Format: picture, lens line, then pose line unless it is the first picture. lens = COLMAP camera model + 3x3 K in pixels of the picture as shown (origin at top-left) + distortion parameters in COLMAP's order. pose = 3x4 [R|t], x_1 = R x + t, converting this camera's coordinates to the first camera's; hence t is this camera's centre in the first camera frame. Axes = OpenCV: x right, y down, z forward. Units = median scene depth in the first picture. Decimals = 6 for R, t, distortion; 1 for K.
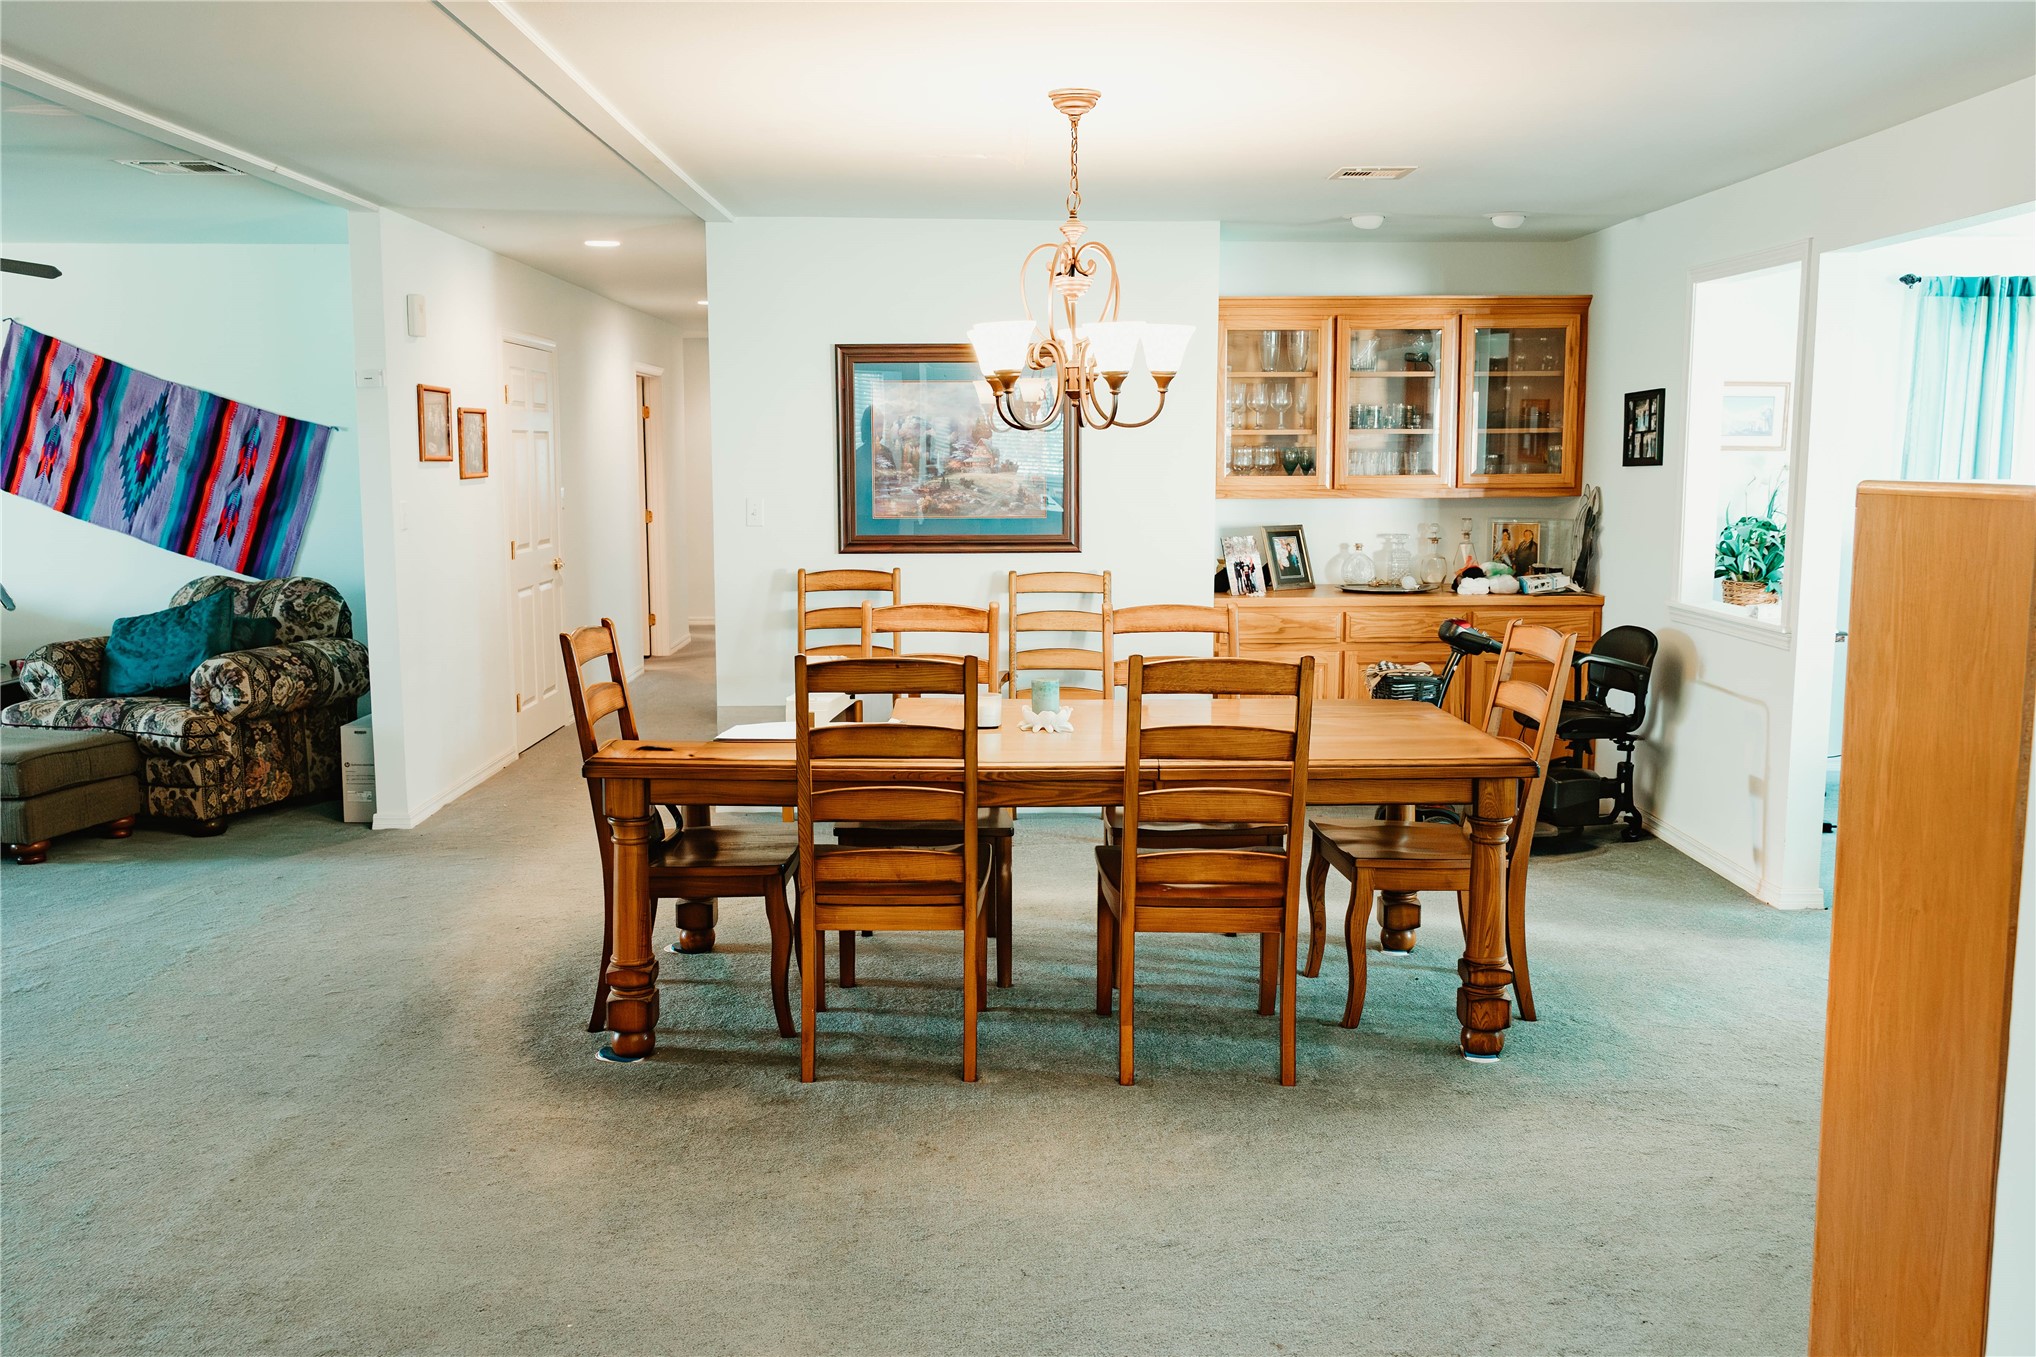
lens RADIAL K [[1727.5, 0, 1018.0], [0, 1727.5, 672.3], [0, 0, 1]] dist [-0.000693, -0.001479]
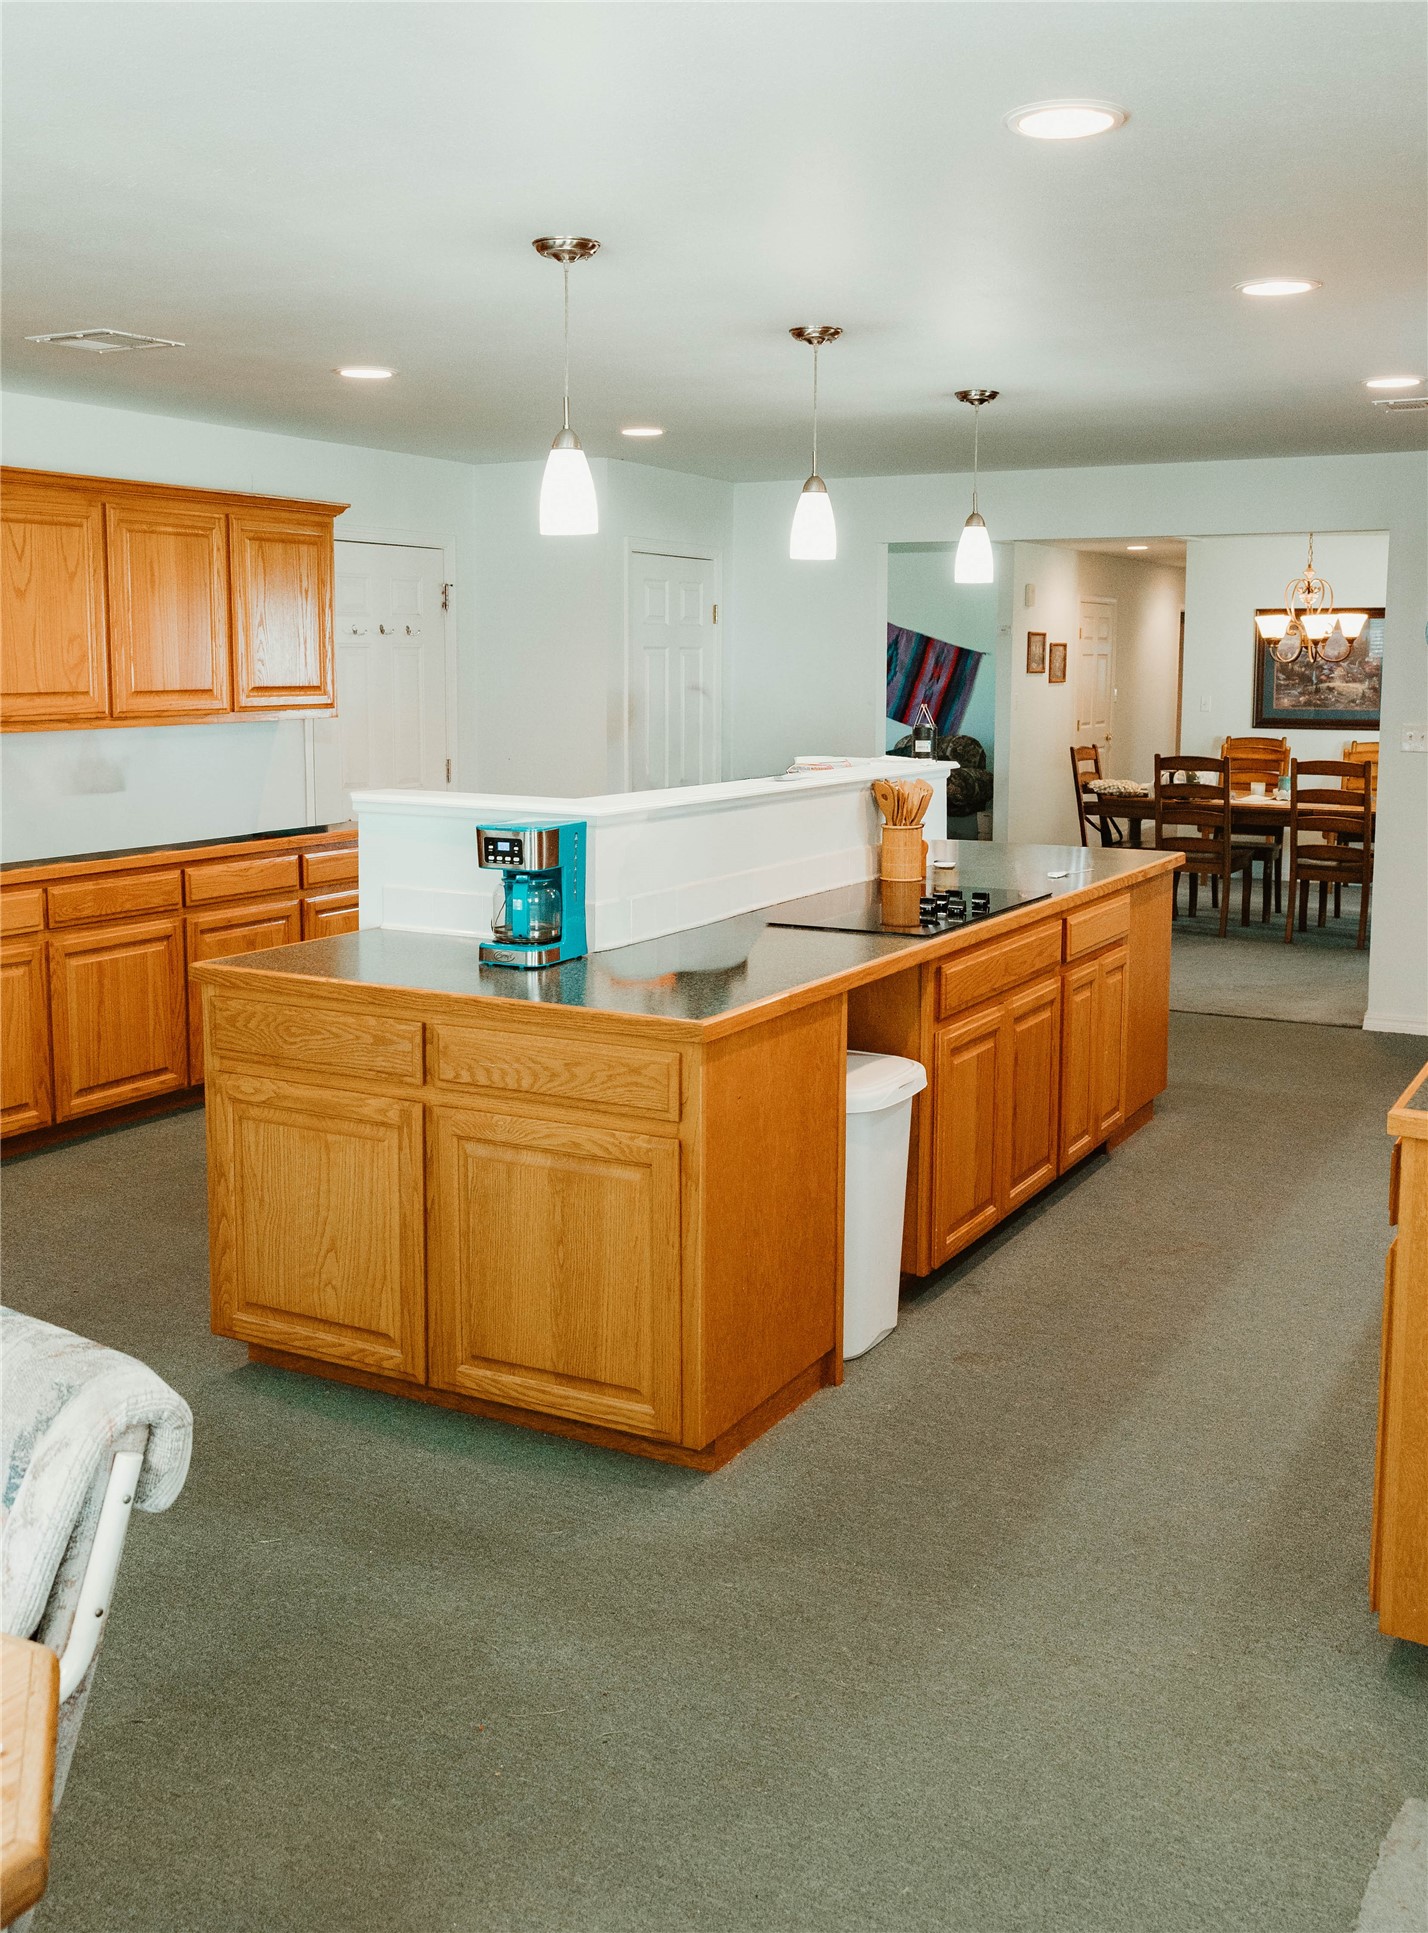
lens RADIAL K [[1865.1, 0, 688.4], [0, 1865.1, 875.0], [0, 0, 1]] dist [0.005243, 0.000000]
pose [[0.865370, 0.064515, -0.496963, 0.331615], [-0.069361, 0.997553, 0.008722, 0.097316], [0.496310, 0.026922, 0.867728, -0.868805]]
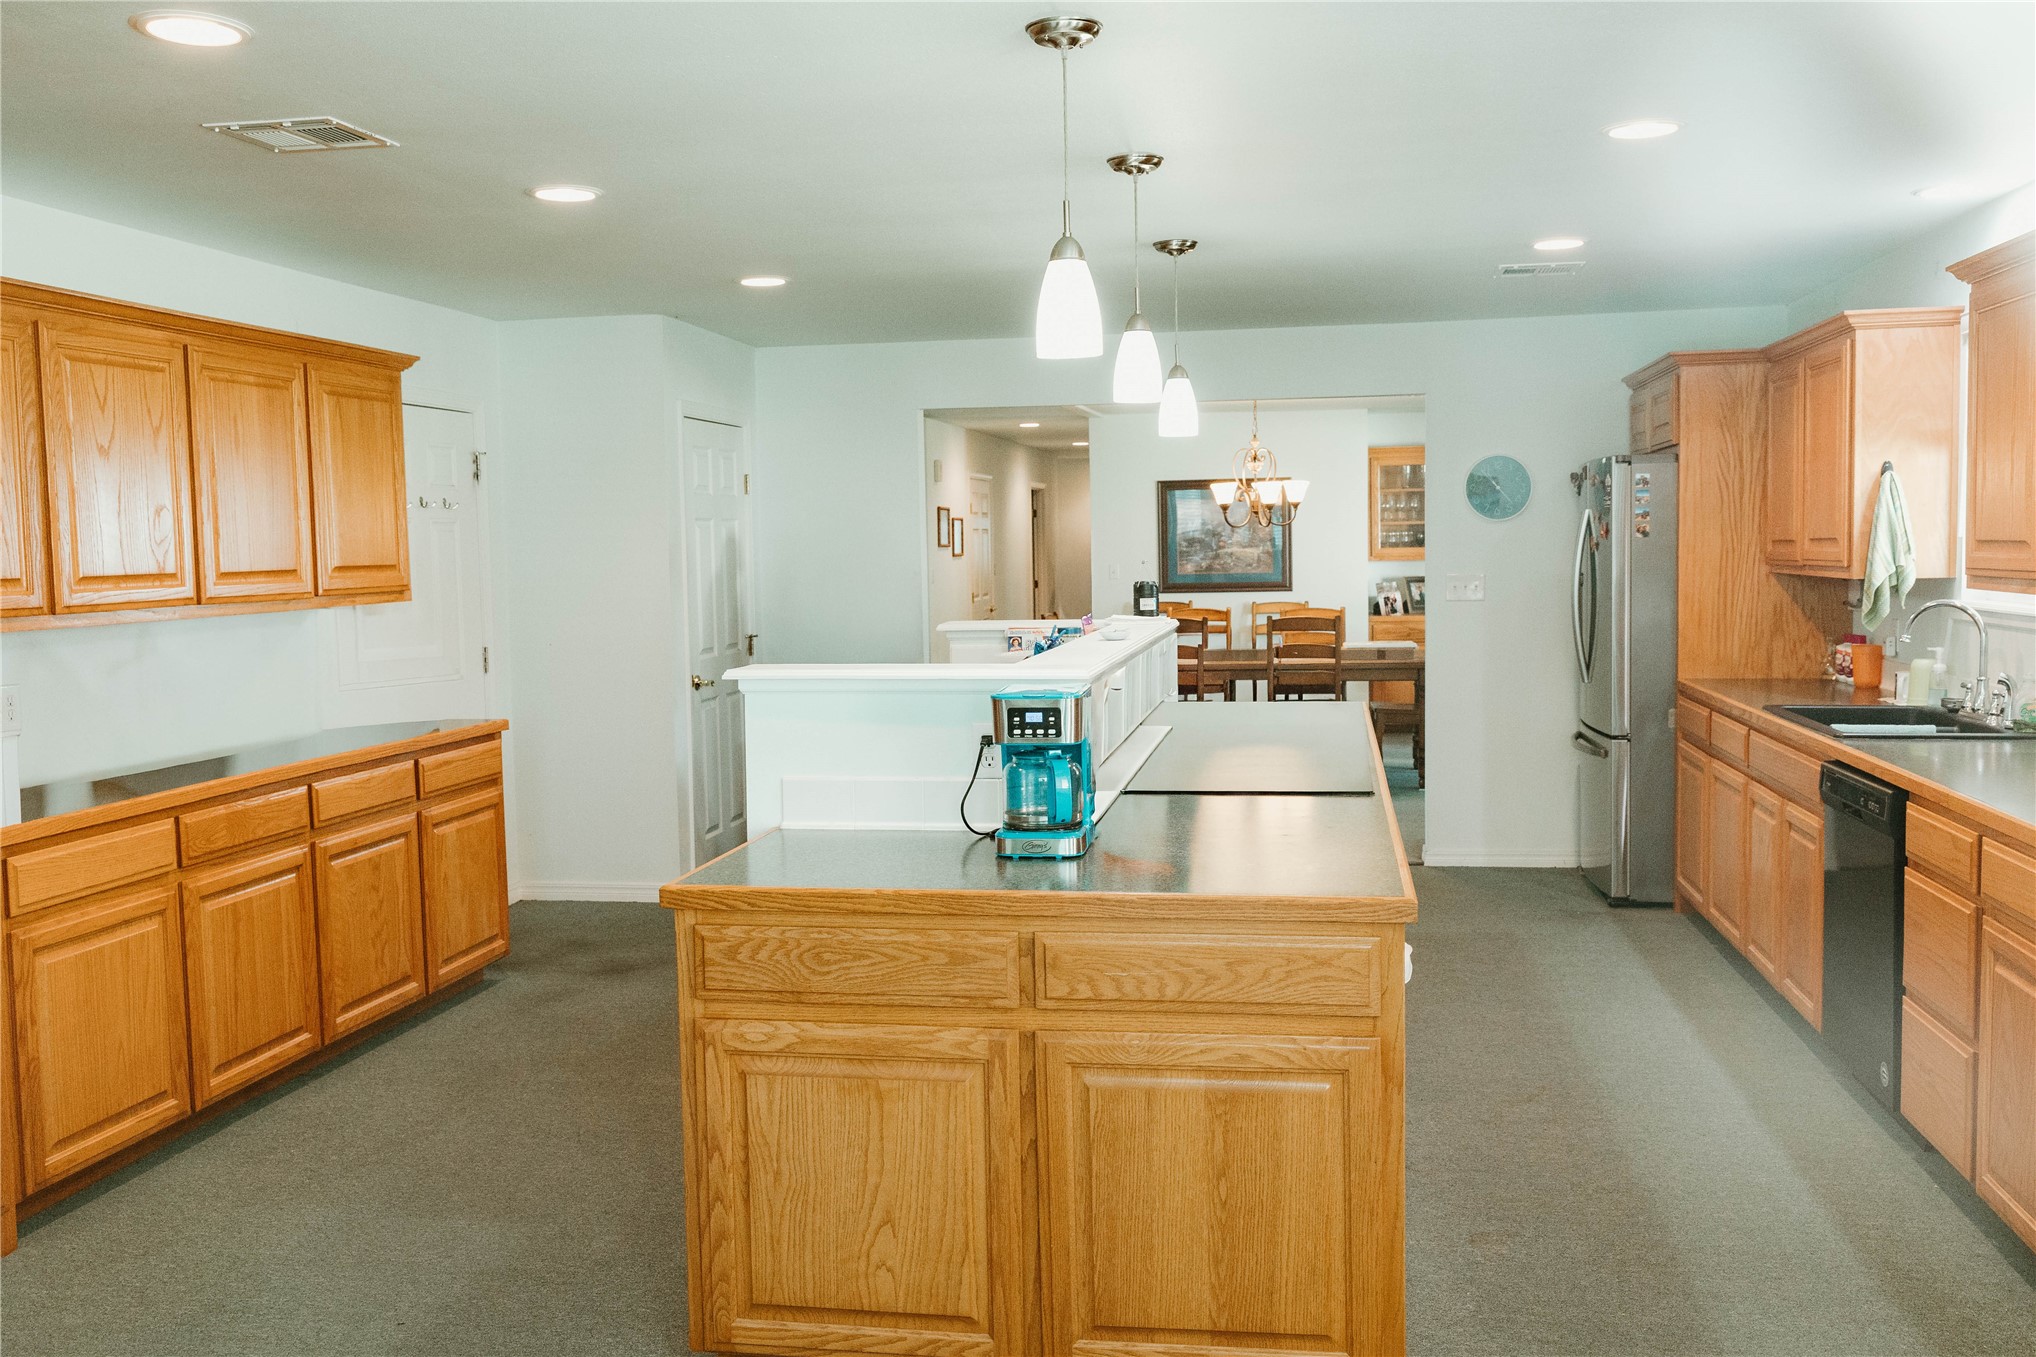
lens RADIAL K [[1808.1, 0, 1023.6], [0, 1808.1, 676.0], [0, 0, 1]] dist [-0.007580, 0.013270]
pose [[0.982533, -0.002122, -0.186078, 0.106732], [-0.007103, 0.998779, -0.048893, 0.108616], [0.185955, 0.049361, 0.981318, -0.866372]]
